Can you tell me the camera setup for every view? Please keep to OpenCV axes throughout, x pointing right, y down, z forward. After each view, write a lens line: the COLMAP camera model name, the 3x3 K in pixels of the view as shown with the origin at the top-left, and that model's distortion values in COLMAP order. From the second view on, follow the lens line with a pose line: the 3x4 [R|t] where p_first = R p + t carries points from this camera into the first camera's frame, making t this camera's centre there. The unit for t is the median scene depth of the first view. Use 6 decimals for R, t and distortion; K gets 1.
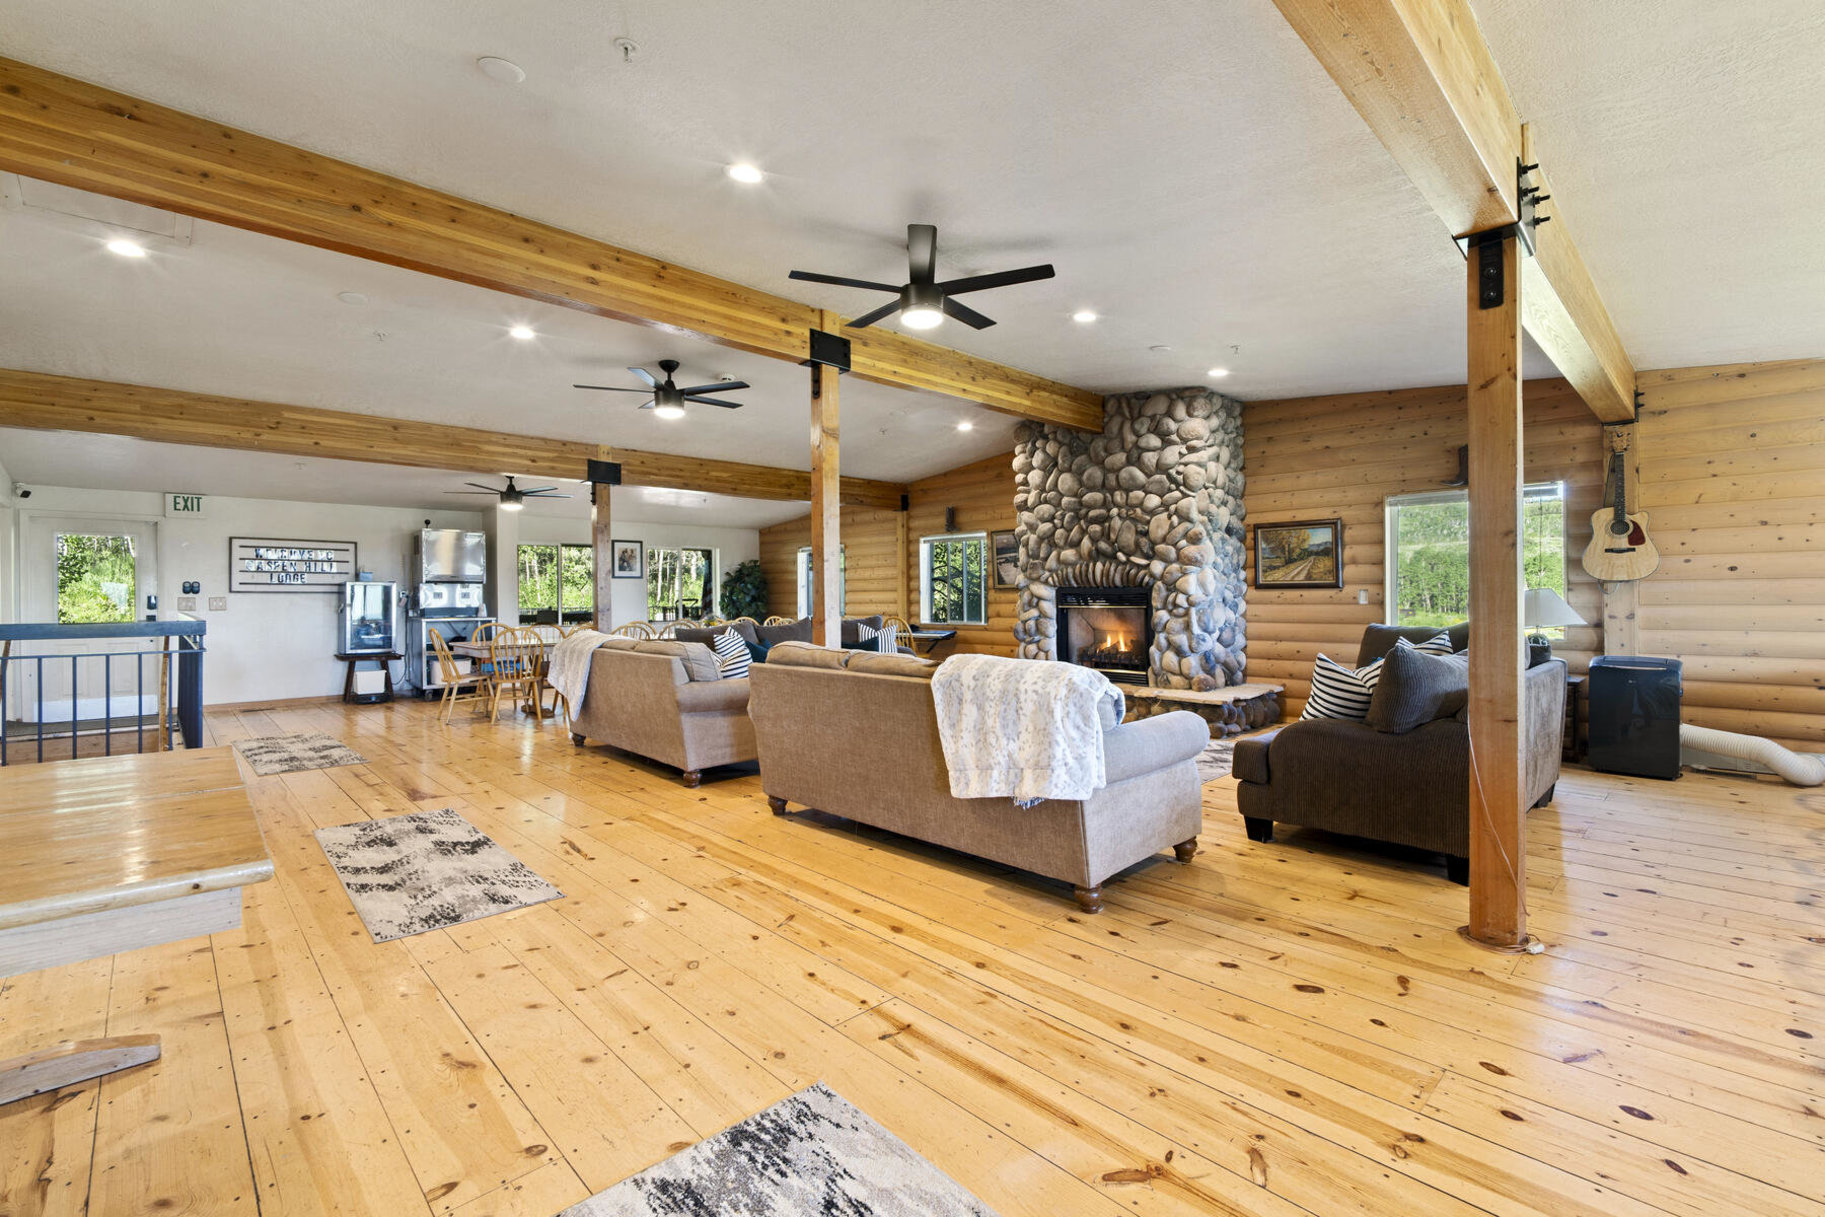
lens RADIAL K [[793.7, 0, 918.0], [0, 793.7, 609.7], [0, 0, 1]] dist [-0.001249, -0.000328]
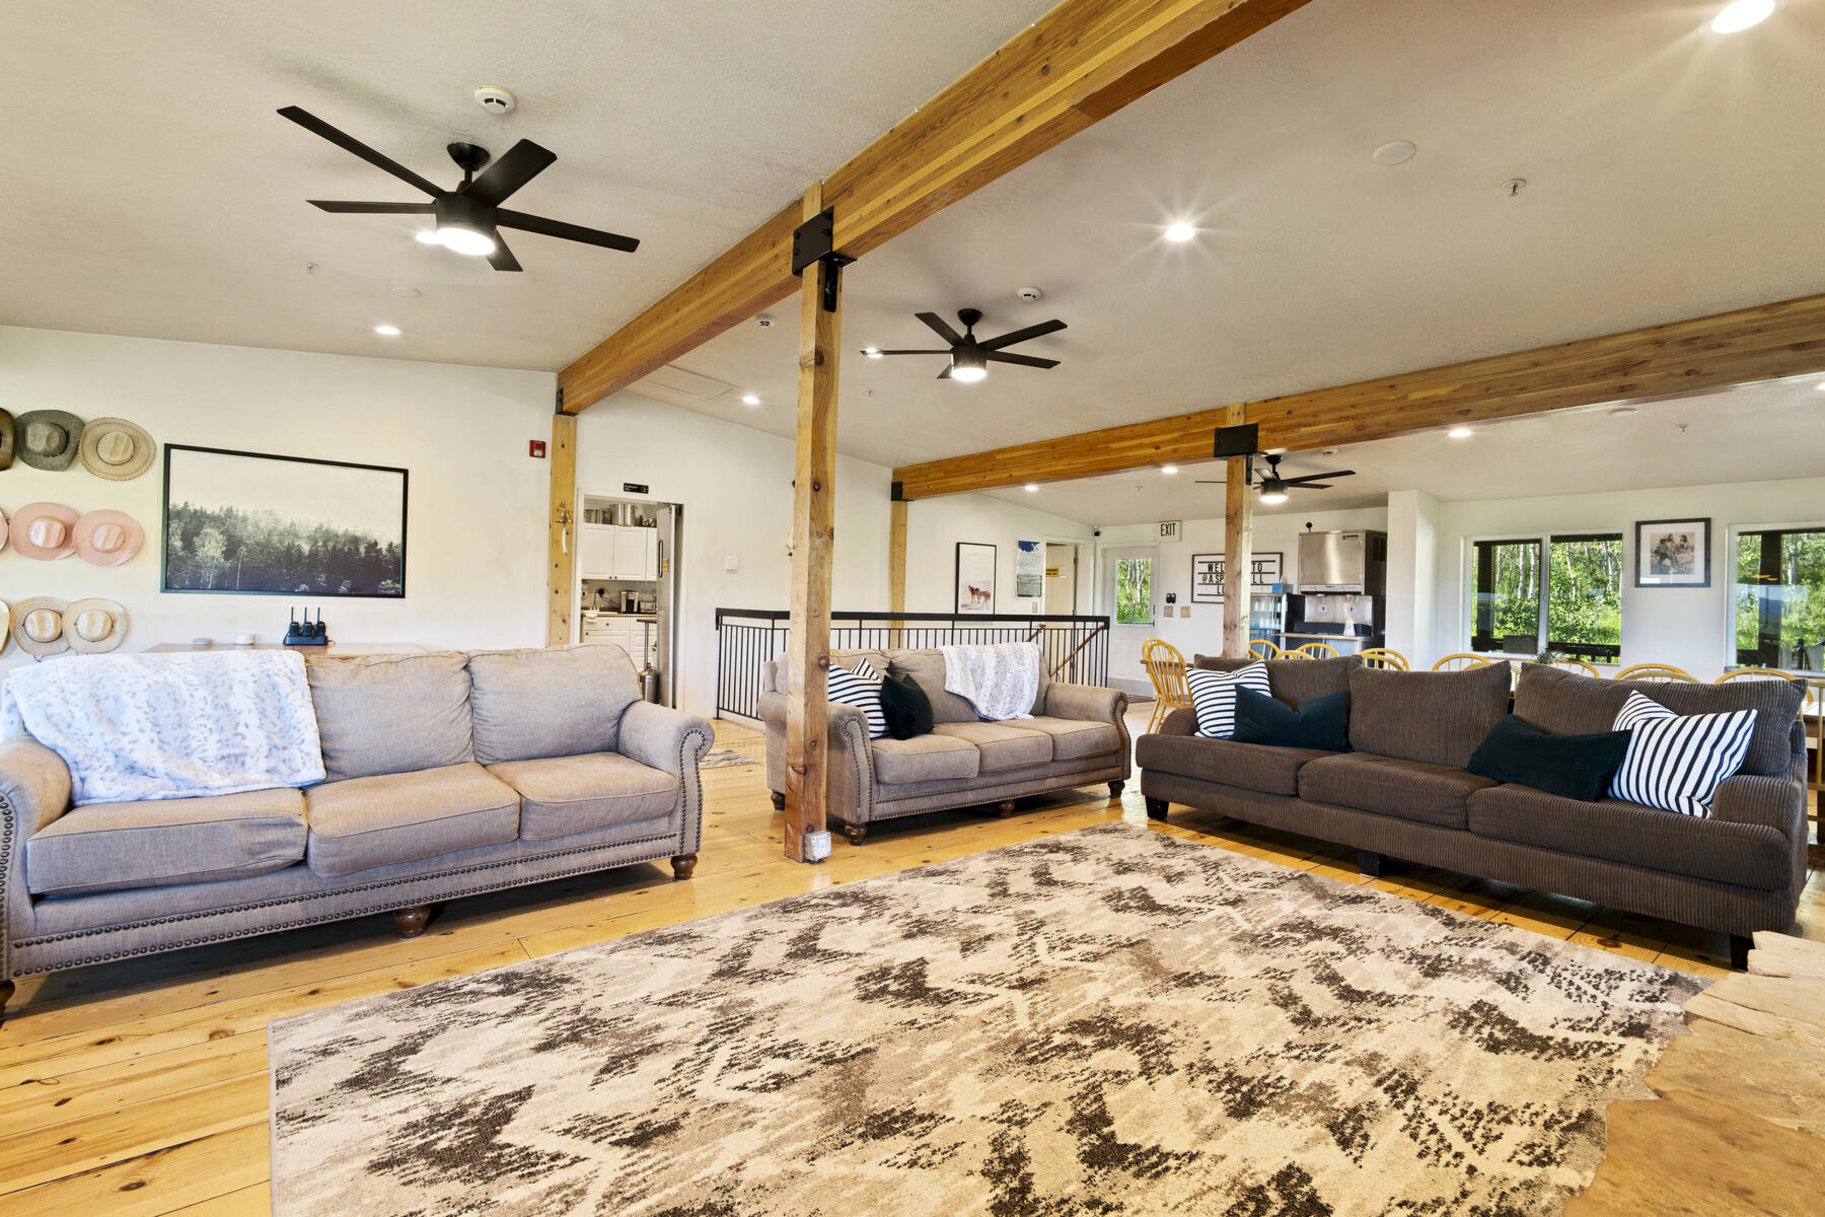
lens RADIAL K [[810.2, 0, 907.6], [0, 810.2, 601.7], [0, 0, 1]] dist [-0.000529, -0.000128]
pose [[-0.104372, 0.002732, -0.994535, 0.421663], [-0.042792, 0.999058, 0.007235, -0.016450], [0.993617, 0.043313, -0.104157, 0.846874]]
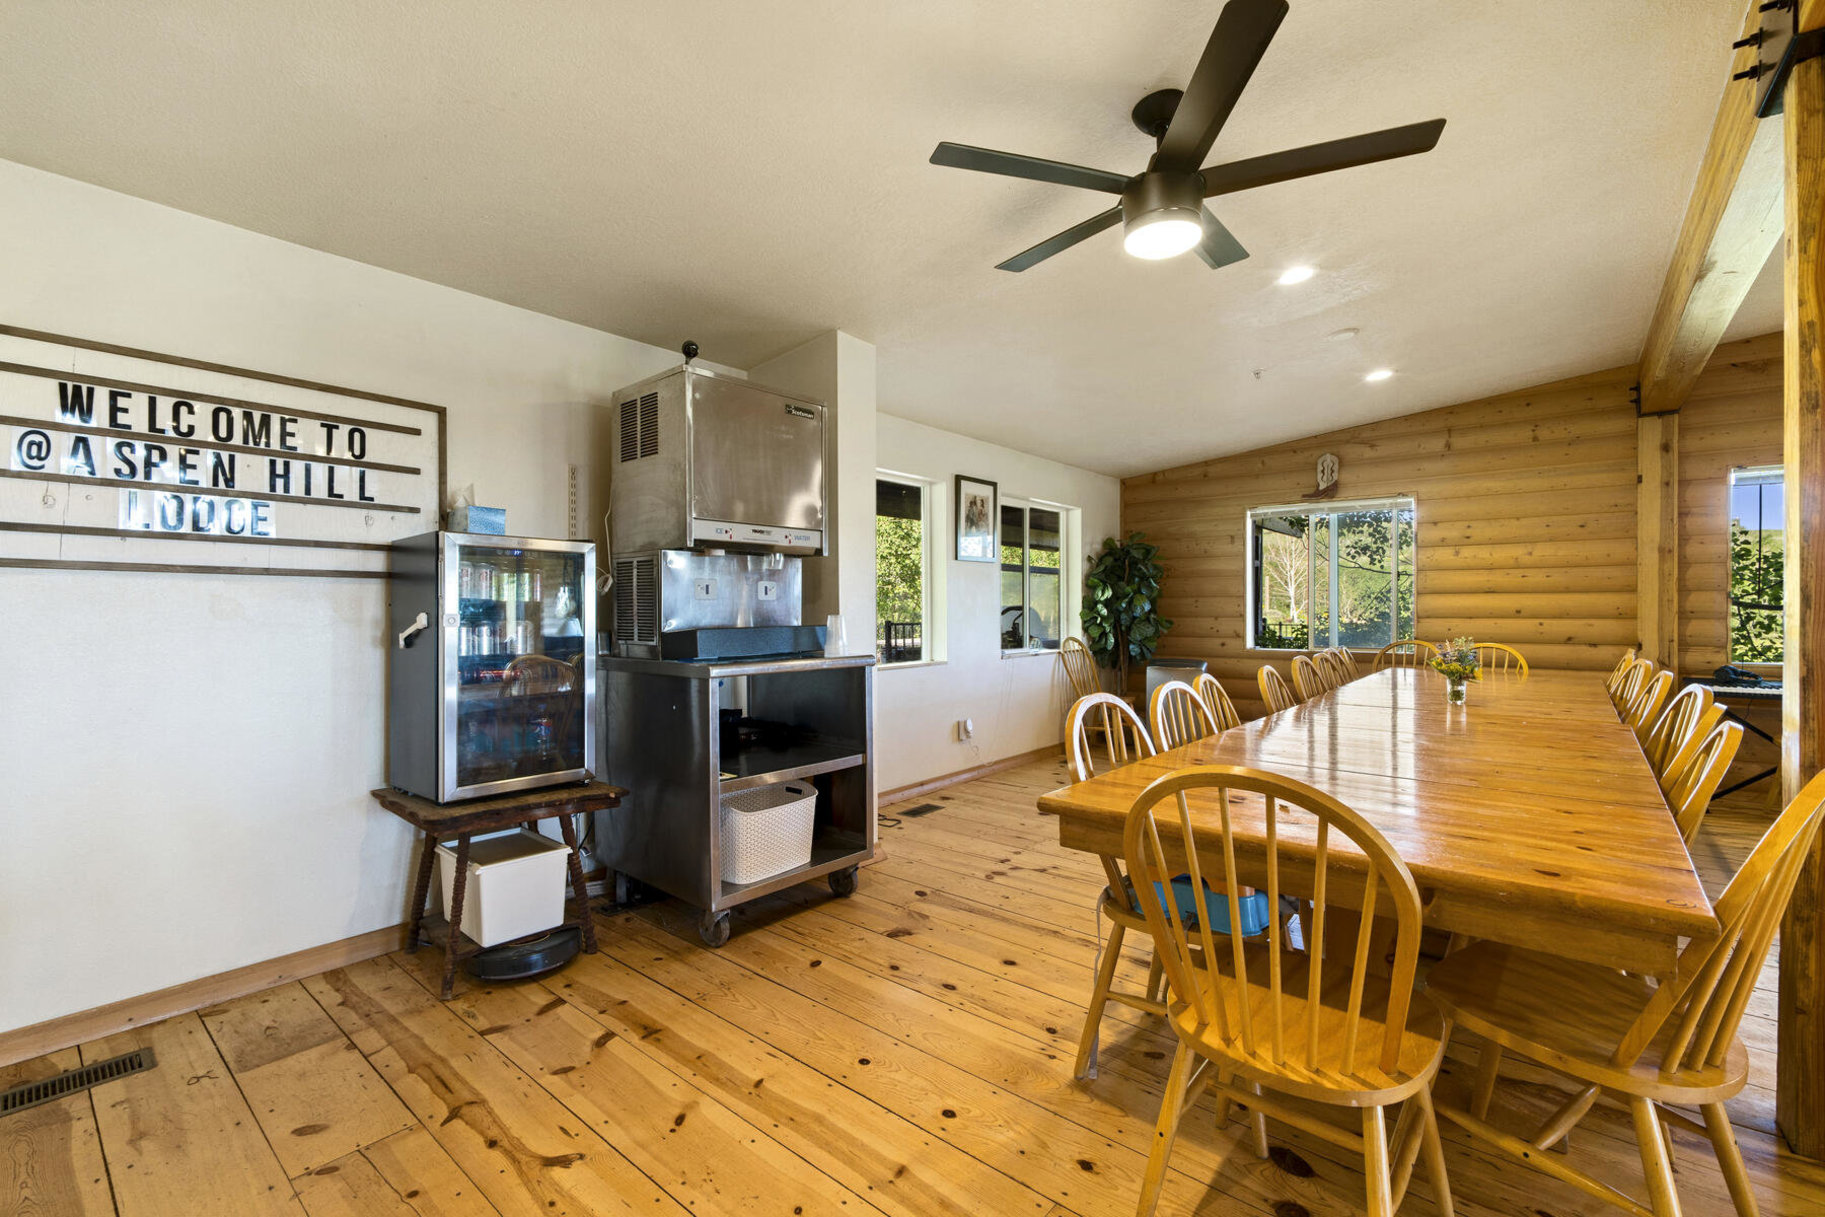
lens RADIAL K [[778.4, 0, 909.6], [0, 778.4, 618.2], [0, 0, 1]] dist [-0.001476, -0.000293]
pose [[0.994193, 0.004112, 0.107537, -0.733041], [-0.003767, 0.999987, -0.003410, -0.007145], [-0.107550, 0.002985, 0.994195, 0.896503]]
